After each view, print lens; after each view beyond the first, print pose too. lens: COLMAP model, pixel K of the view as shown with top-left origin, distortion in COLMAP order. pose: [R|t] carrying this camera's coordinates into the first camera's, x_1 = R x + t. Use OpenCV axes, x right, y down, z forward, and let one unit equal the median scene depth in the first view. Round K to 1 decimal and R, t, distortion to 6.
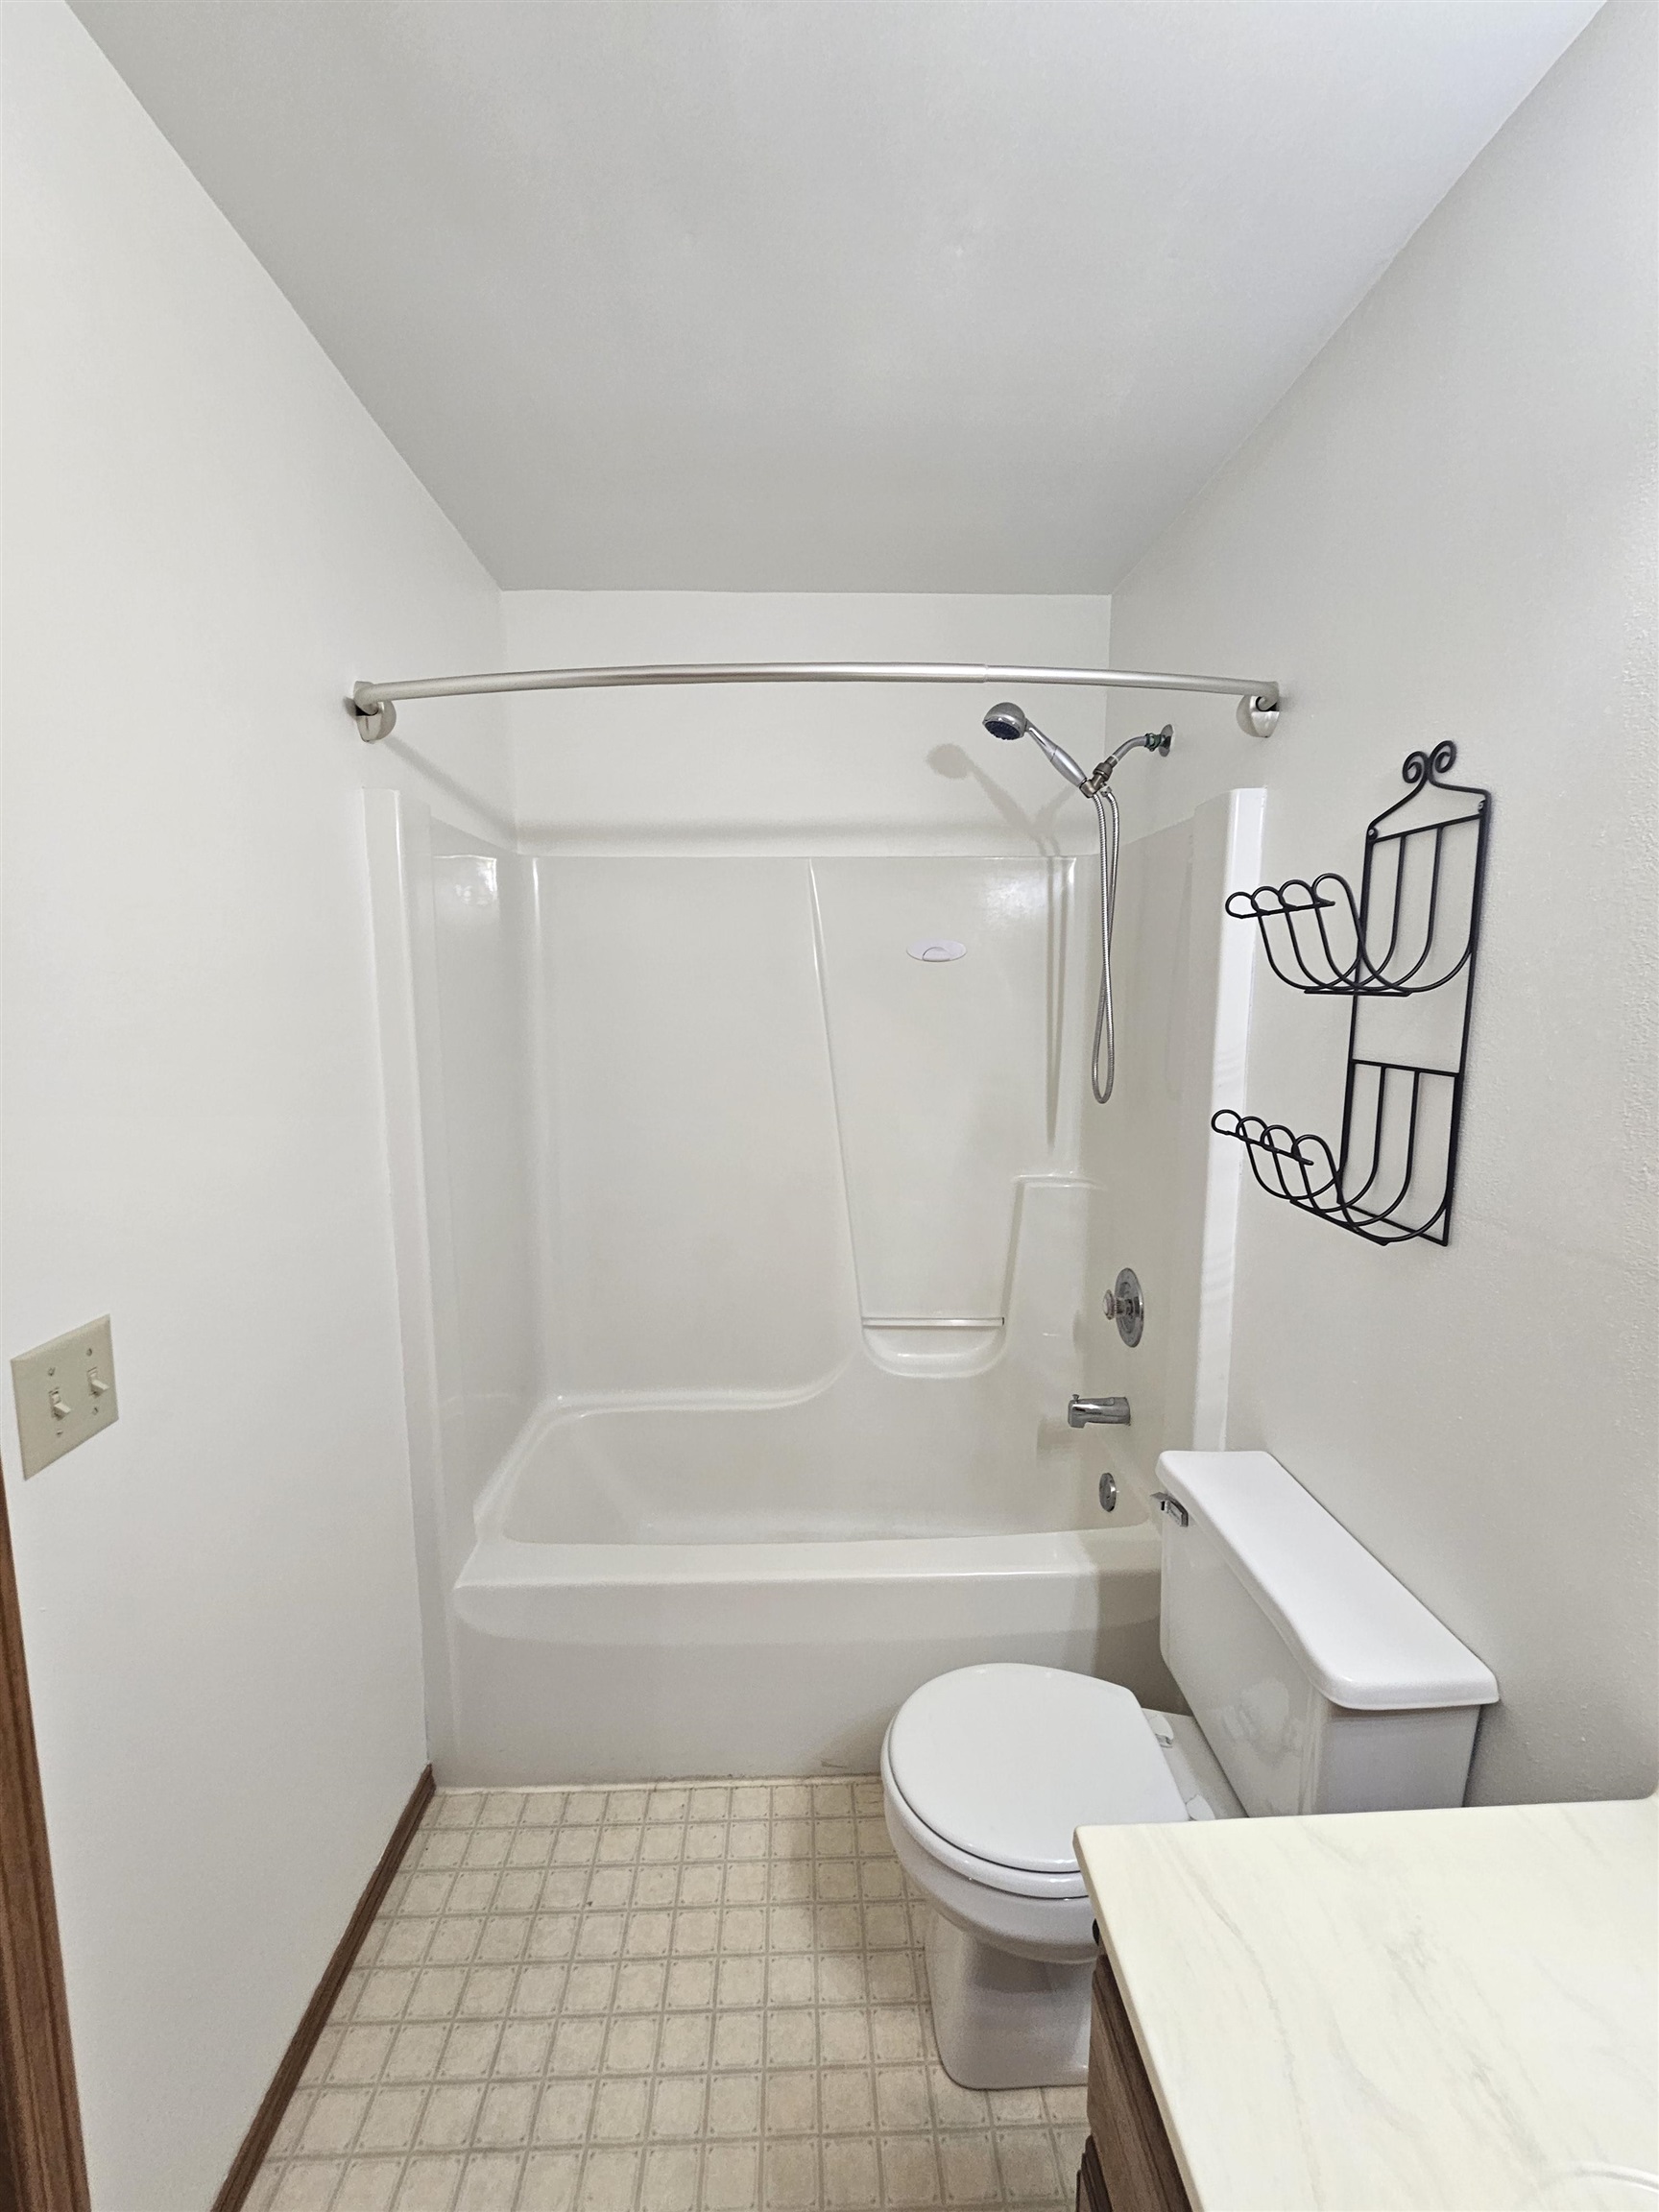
lens RADIAL K [[906.2, 0, 822.1], [0, 906.2, 1104.9], [0, 0, 1]] dist [-0.001362, -0.000106]
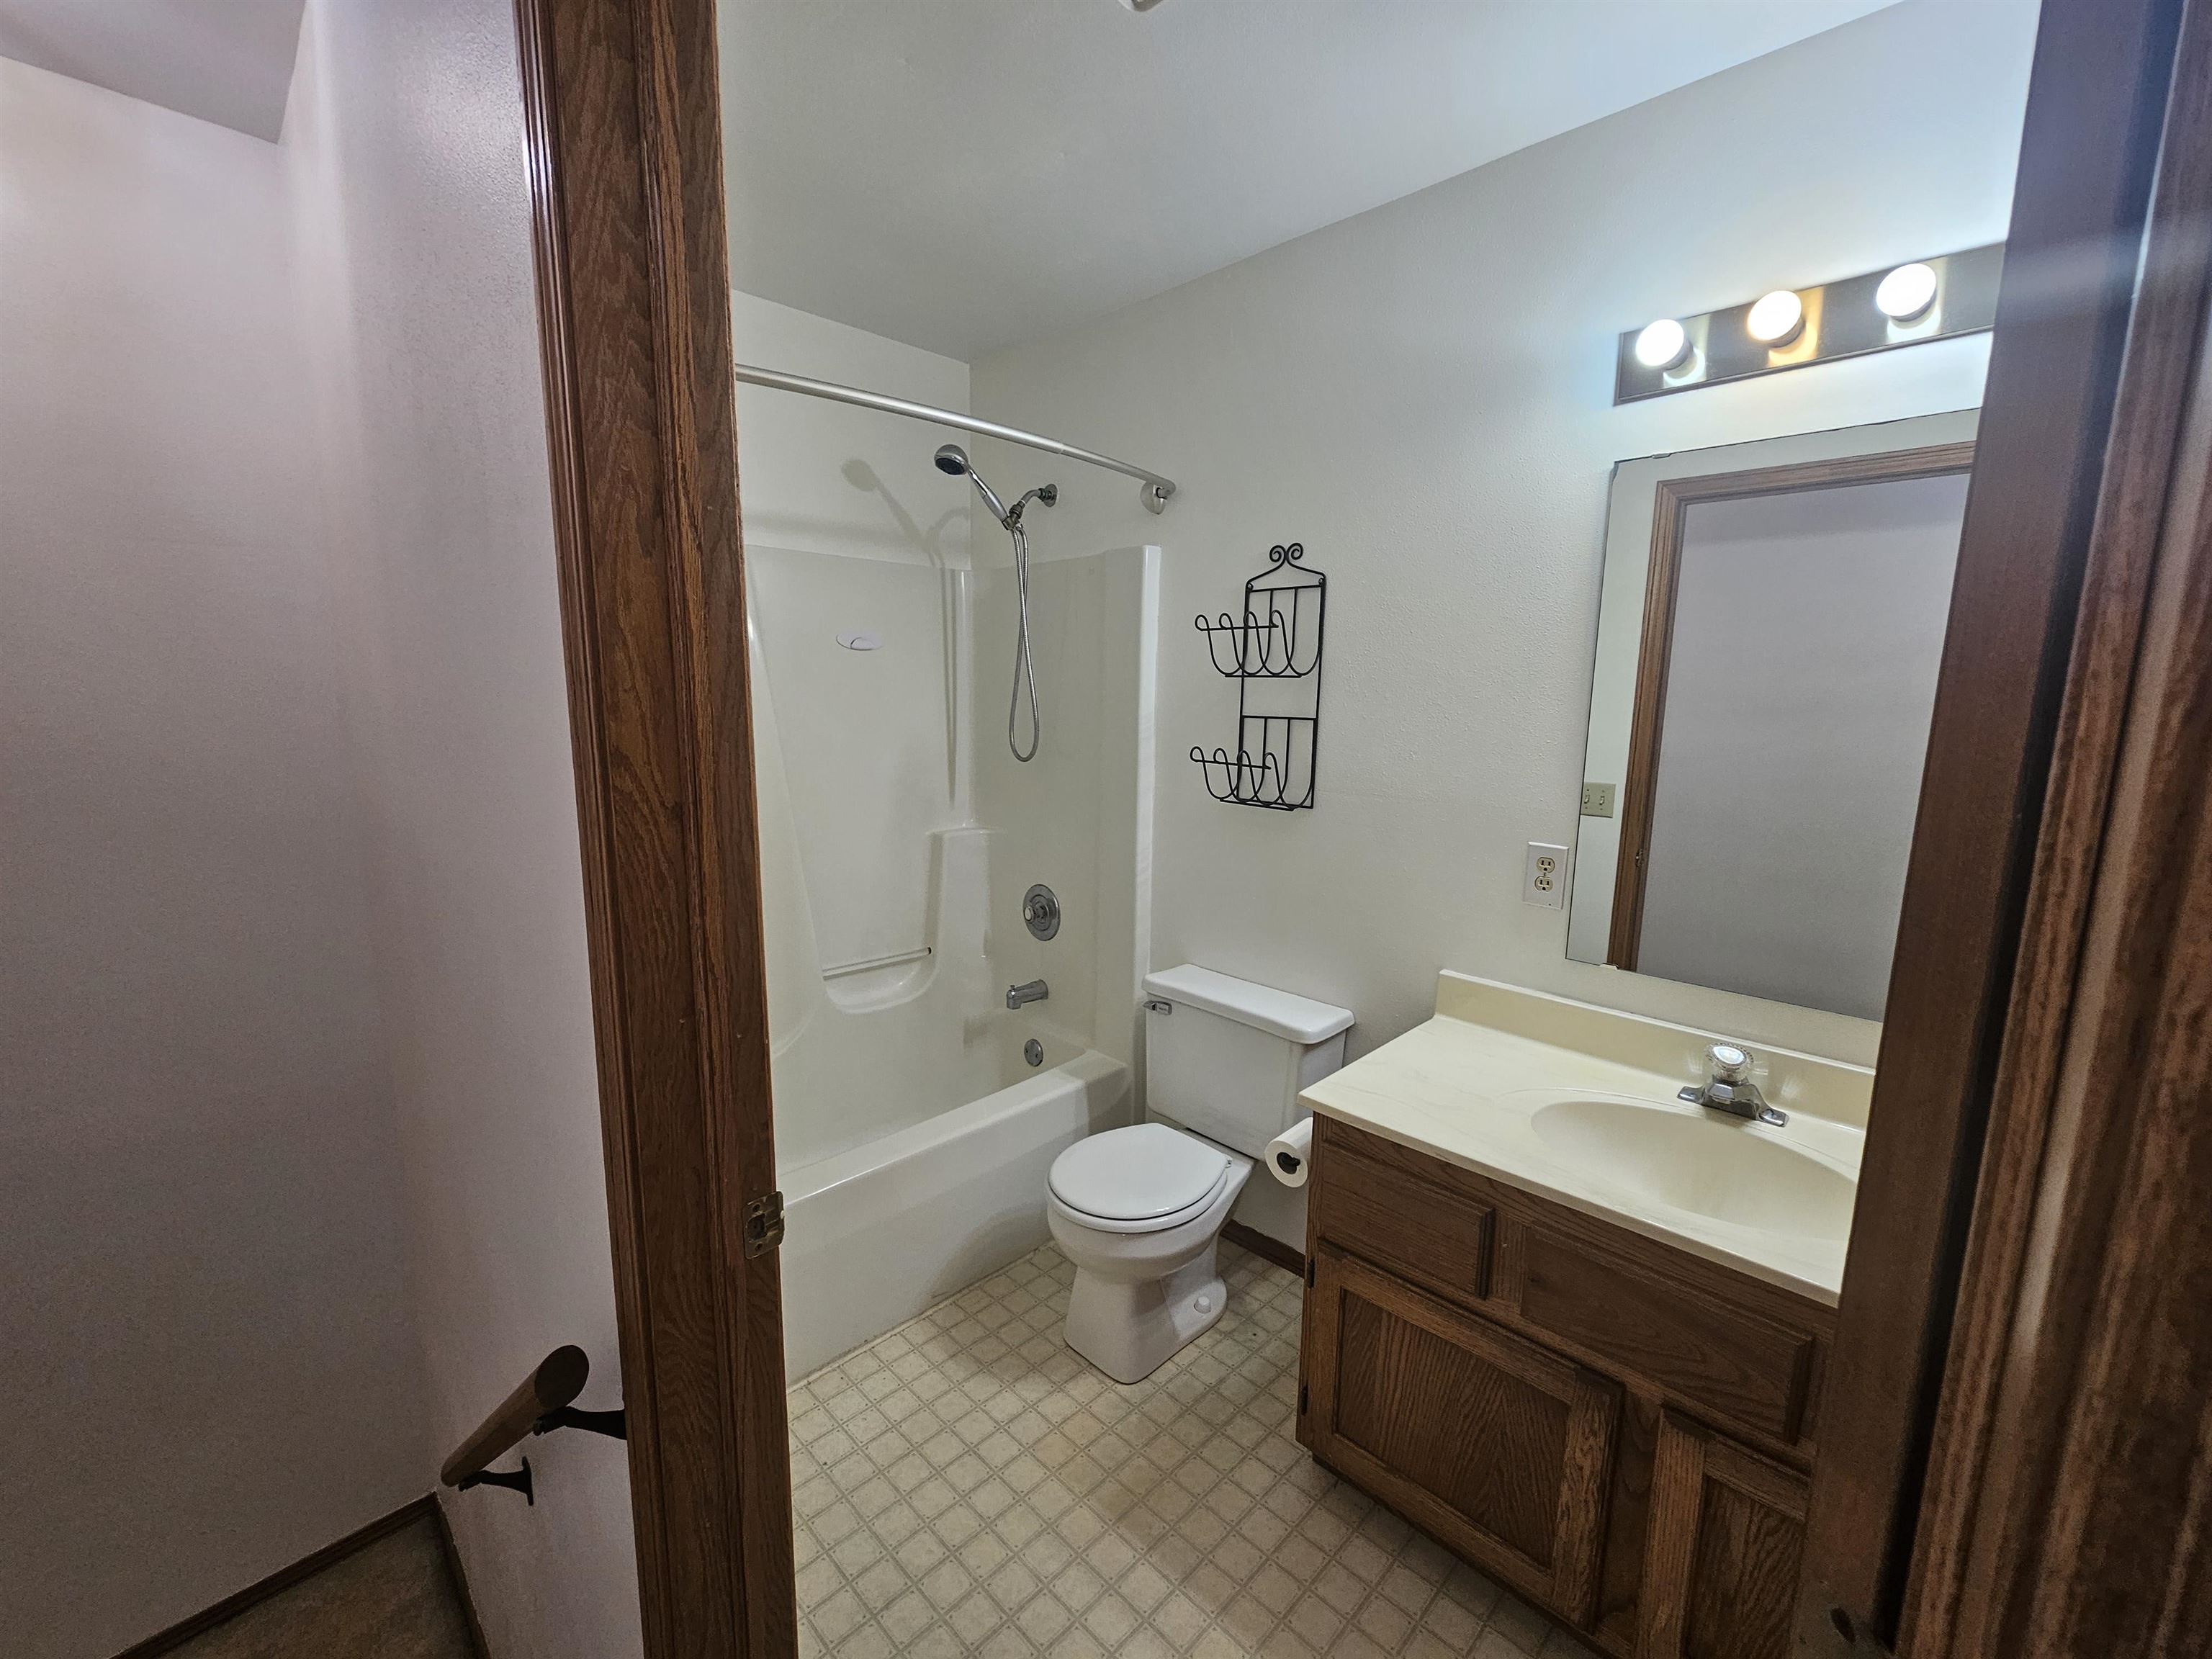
lens RADIAL K [[906.2, 0, 1105.7], [0, 906.2, 841.9], [0, 0, 1]] dist [-0.001362, -0.000106]
pose [[0.729571, -0.101842, 0.676279, -0.729975], [0.075471, 0.994800, 0.068391, 0.046924], [-0.679728, 0.001143, 0.733463, -0.091676]]
